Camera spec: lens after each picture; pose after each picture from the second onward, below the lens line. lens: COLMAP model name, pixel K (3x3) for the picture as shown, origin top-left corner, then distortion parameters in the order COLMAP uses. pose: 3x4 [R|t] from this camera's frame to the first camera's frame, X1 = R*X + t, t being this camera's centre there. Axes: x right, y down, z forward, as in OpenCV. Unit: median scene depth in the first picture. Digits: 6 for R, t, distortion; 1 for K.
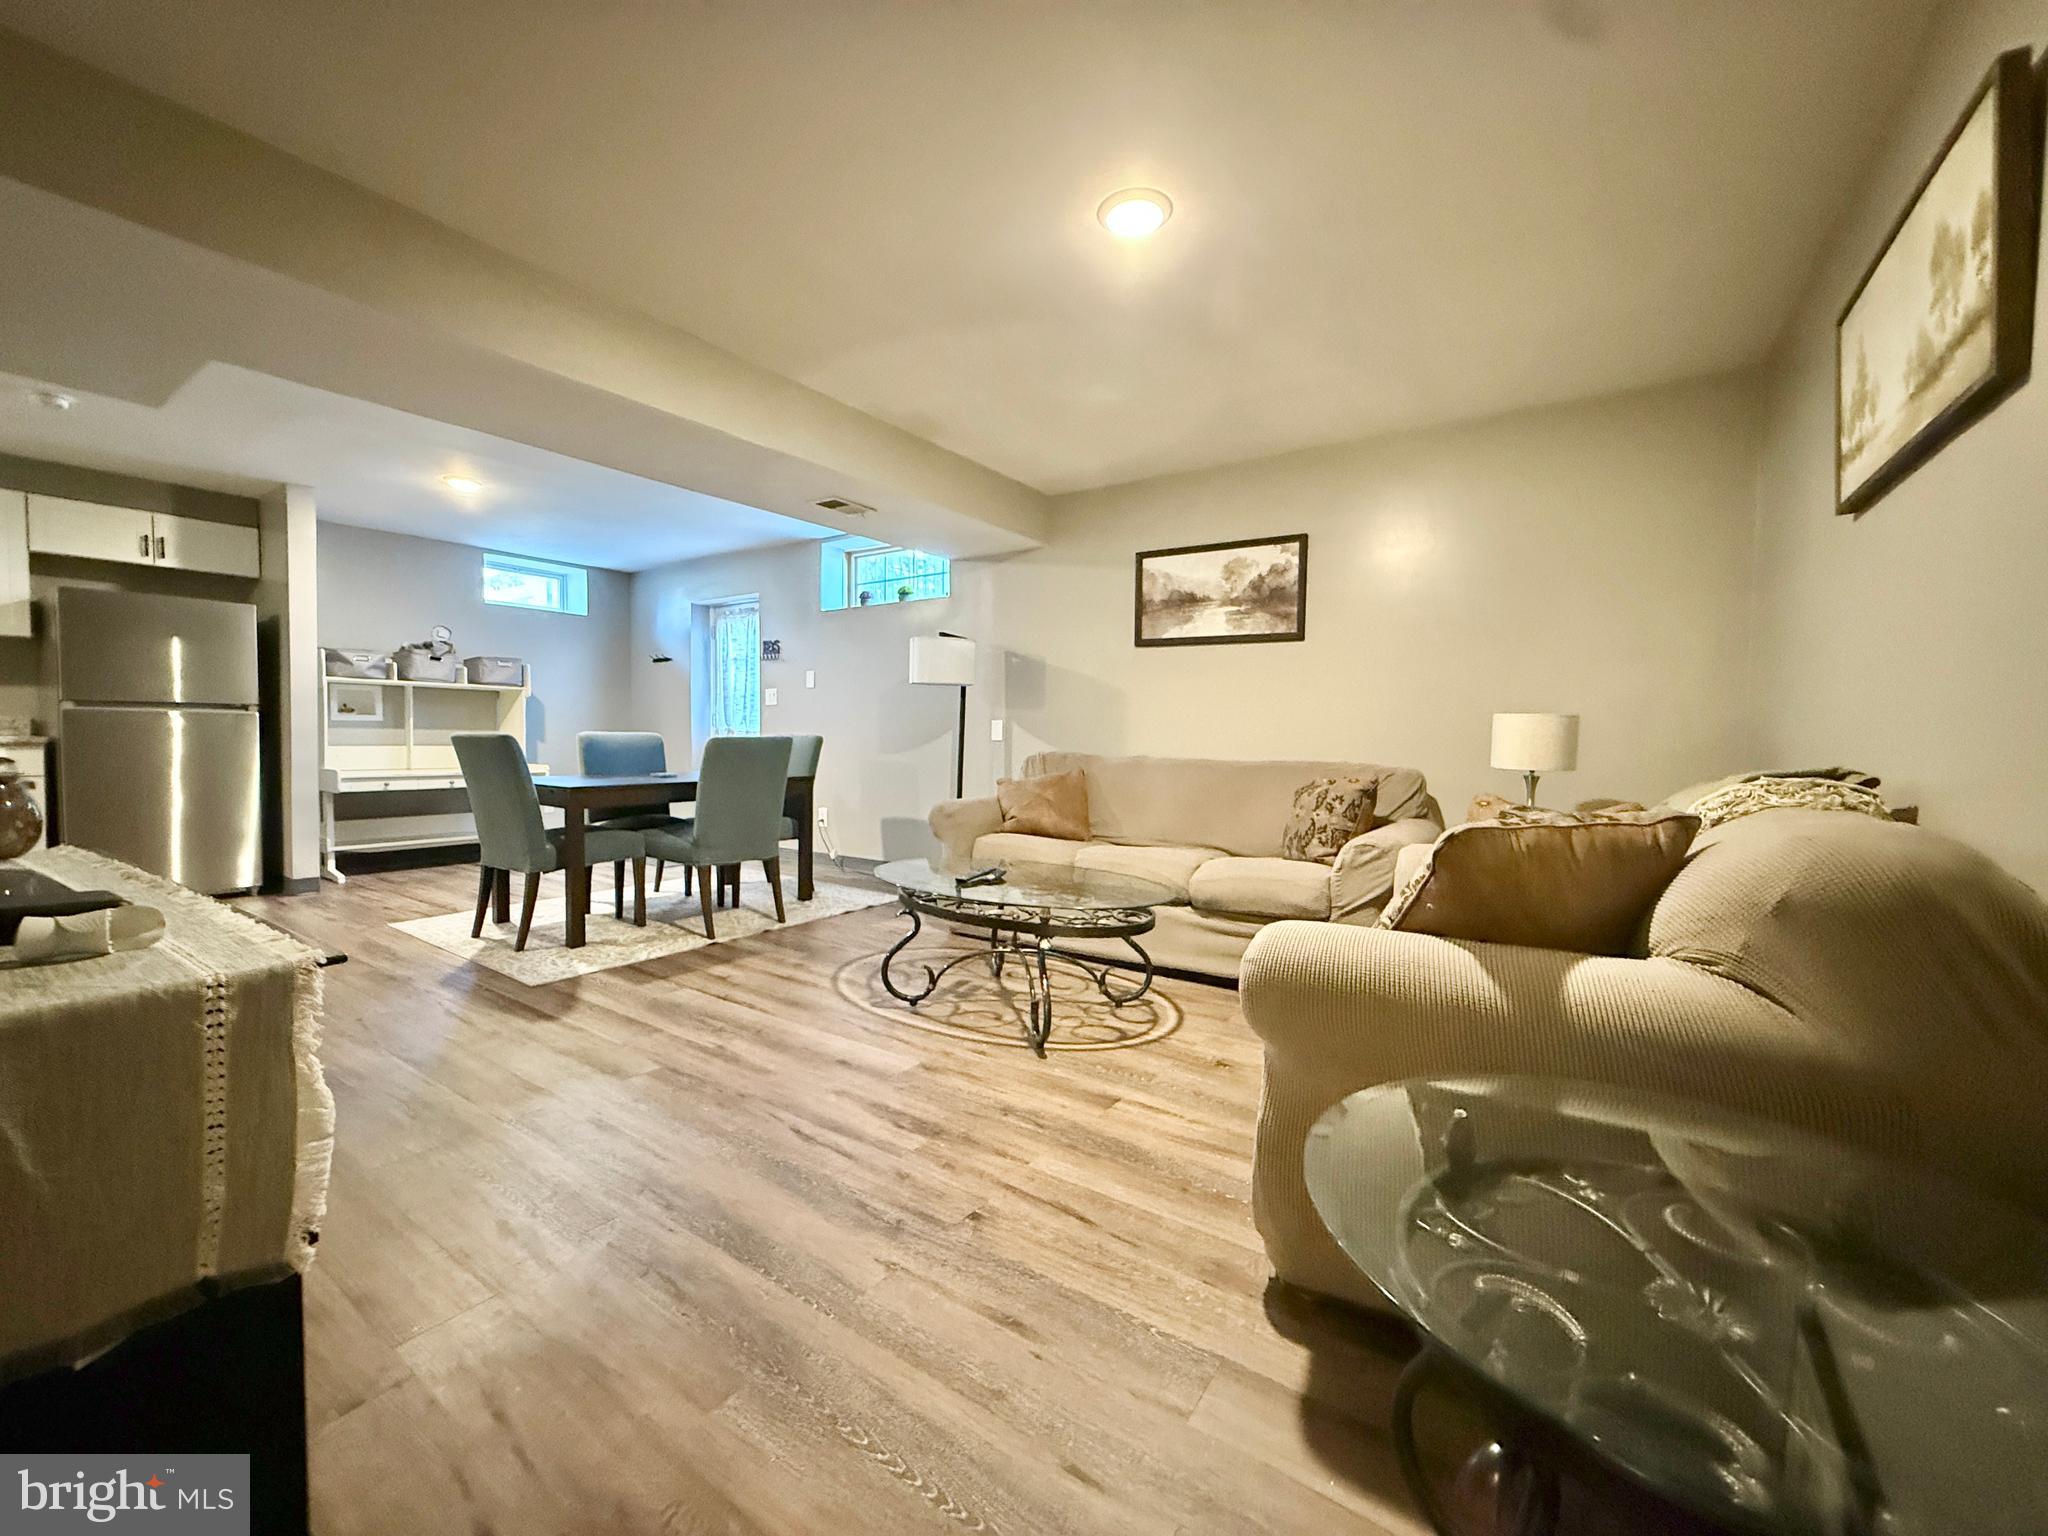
lens RADIAL K [[821.2, 0, 1027.7], [0, 821.2, 764.0], [0, 0, 1]] dist [-0.000190, 0.000084]
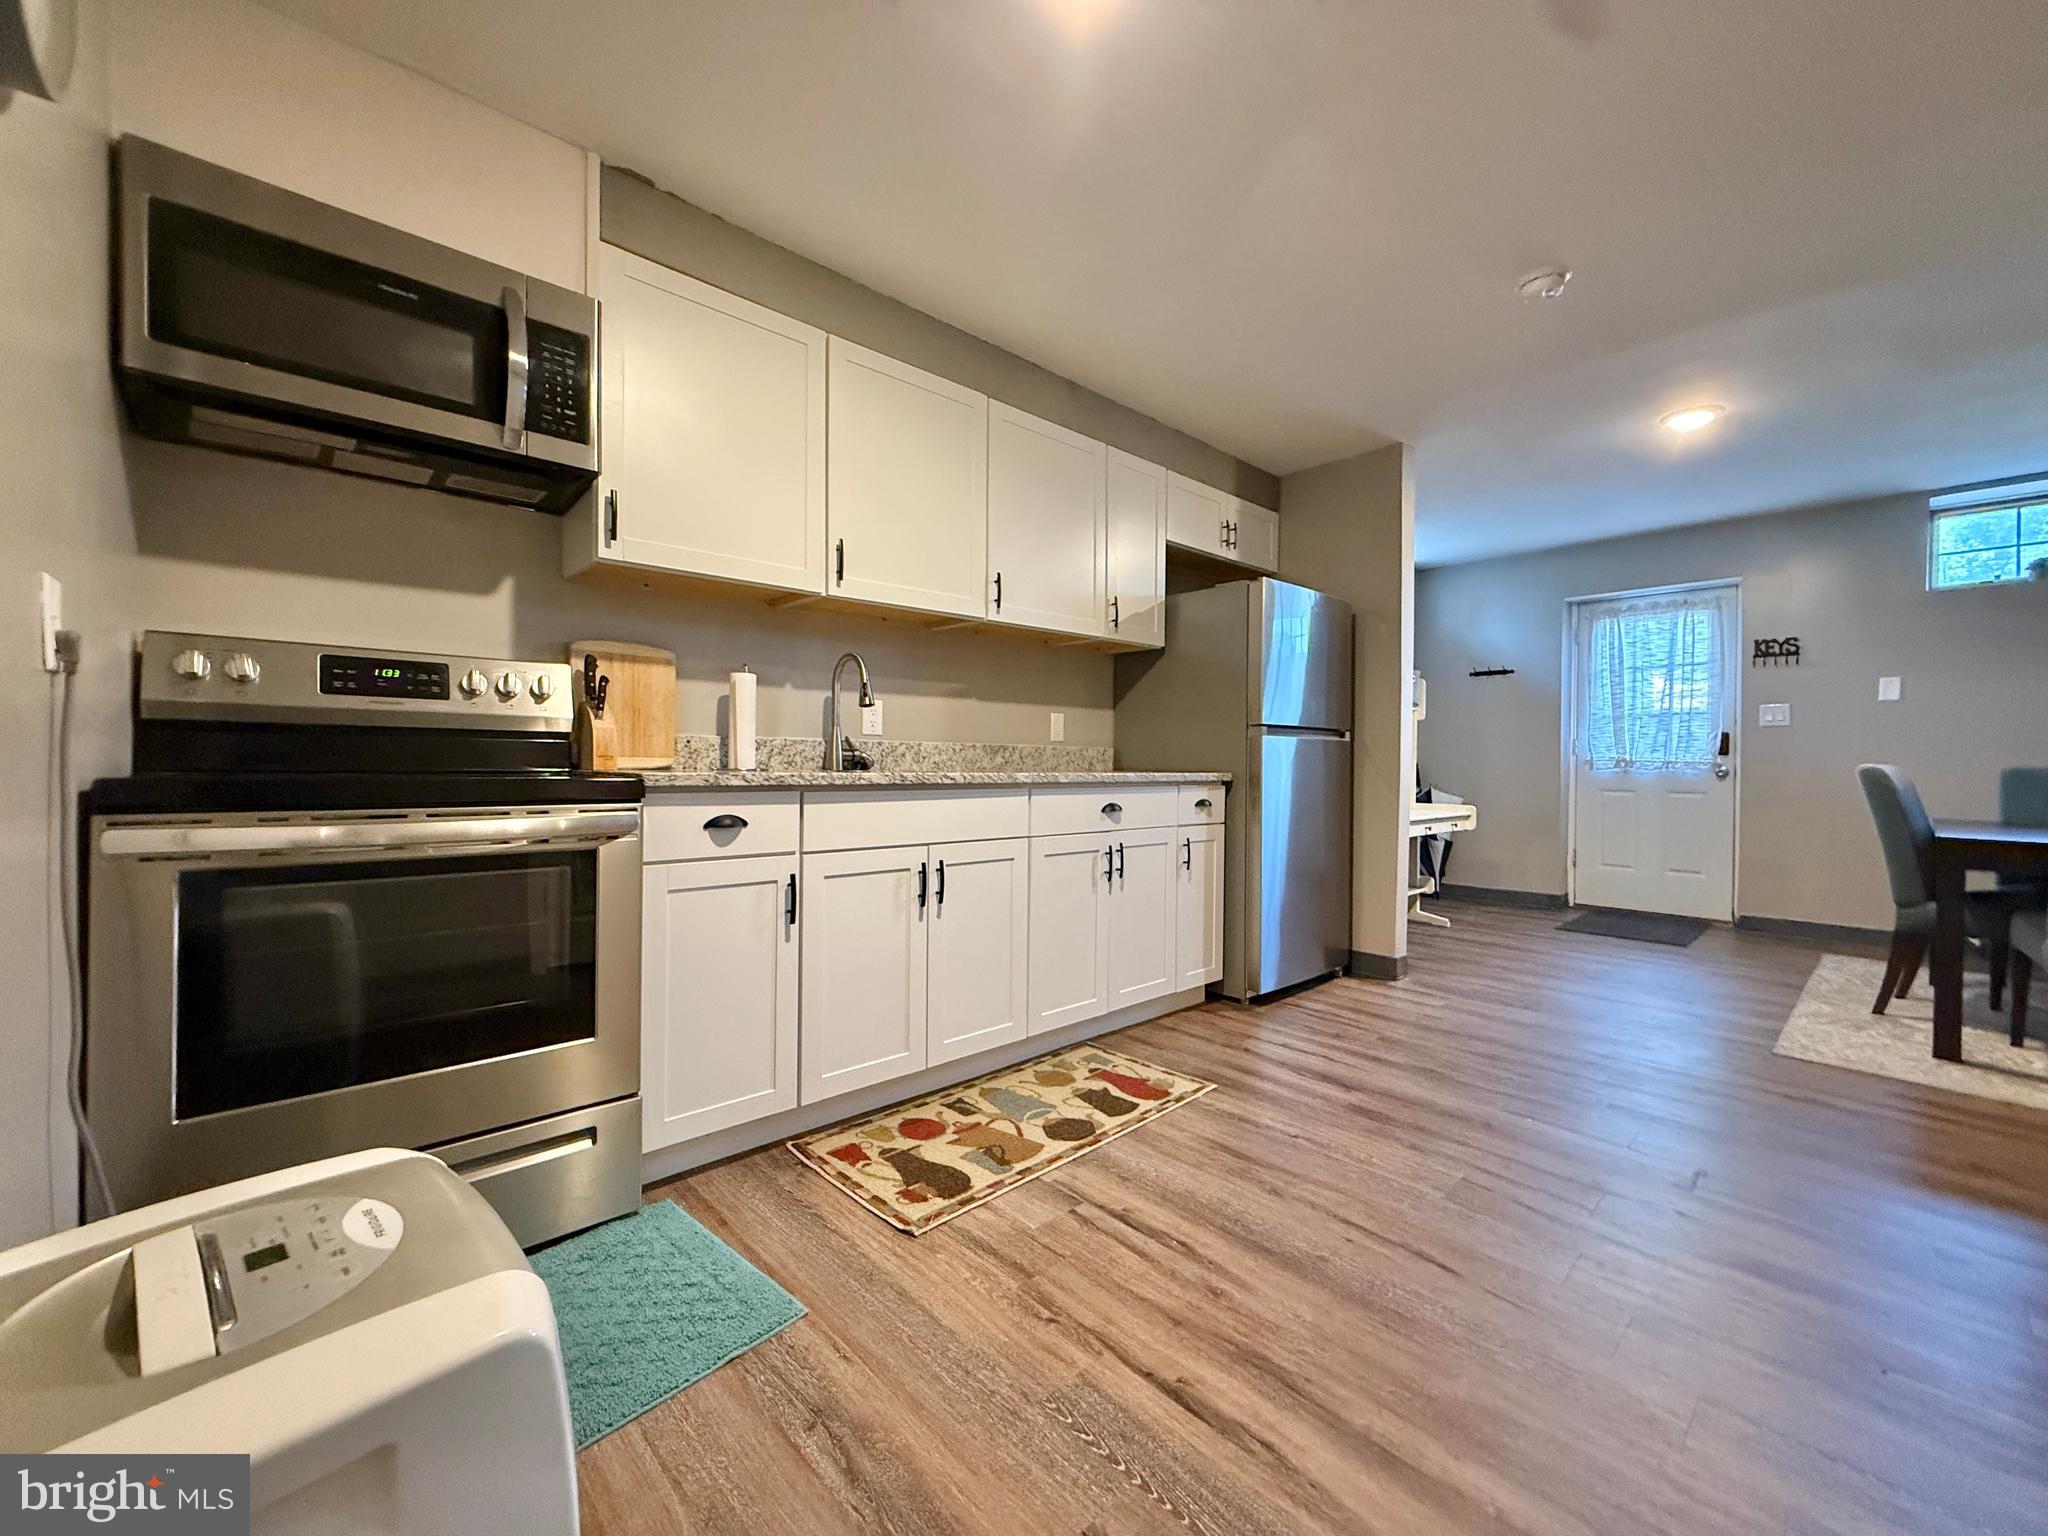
lens RADIAL K [[812.3, 0, 1019.2], [0, 812.3, 763.4], [0, 0, 1]] dist [-0.001053, 0.000052]
pose [[0.976311, -0.000838, -0.216372, -1.559091], [-0.006036, 0.999498, -0.031107, -0.020823], [0.216290, 0.031676, 0.975815, 0.261278]]
